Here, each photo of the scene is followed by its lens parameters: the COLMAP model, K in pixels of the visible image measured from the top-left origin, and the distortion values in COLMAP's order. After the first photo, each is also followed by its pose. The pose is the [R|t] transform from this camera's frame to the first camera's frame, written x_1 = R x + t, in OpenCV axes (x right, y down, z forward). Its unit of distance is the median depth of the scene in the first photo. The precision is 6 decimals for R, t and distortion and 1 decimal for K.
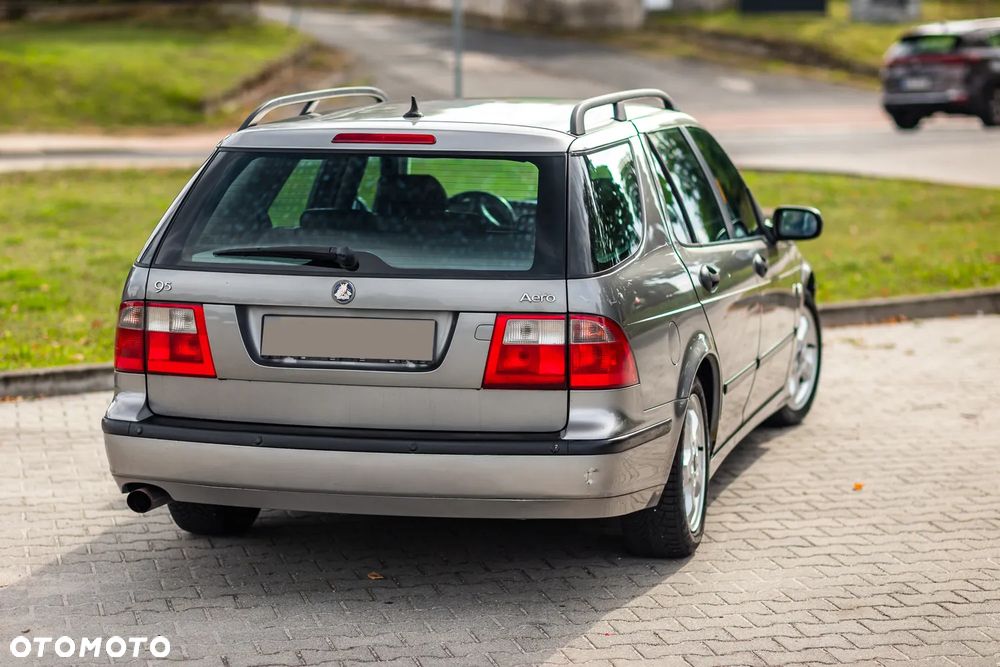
lens RADIAL K [[2811.4, 0, 500.0], [0, 2811.4, 333.5], [0, 0, 1]] dist [0.037193, 0.494818]
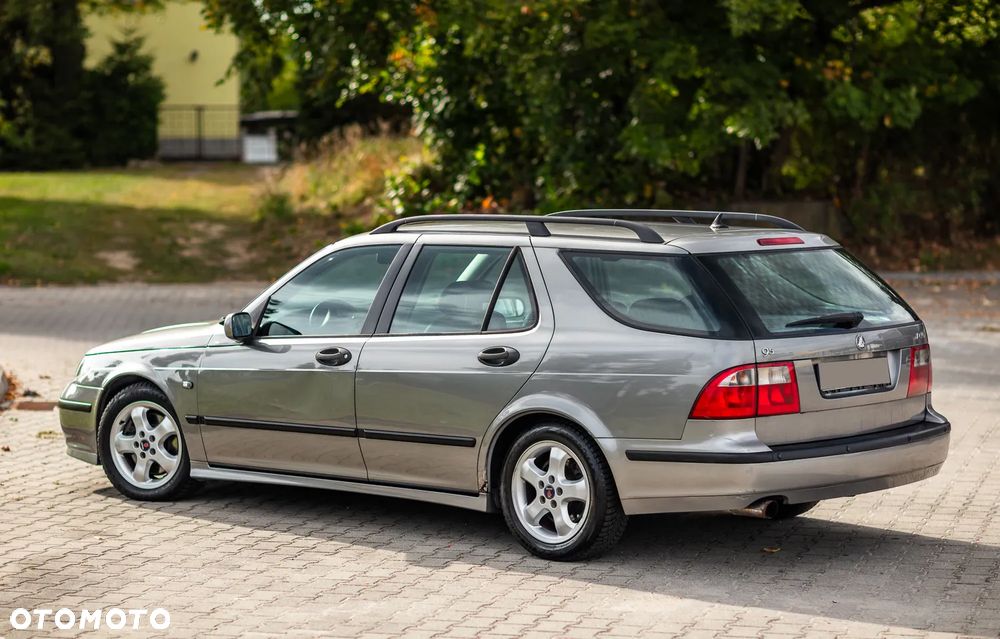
lens RADIAL K [[2727.1, 0, 502.0], [0, 2727.1, 319.0], [0, 0, 1]] dist [0.065489, 0.349041]
pose [[0.442124, -0.066487, 0.894486, -1.399725], [0.104511, 0.994275, 0.022246, -0.077635], [-0.890844, 0.083649, 0.446542, 0.520801]]
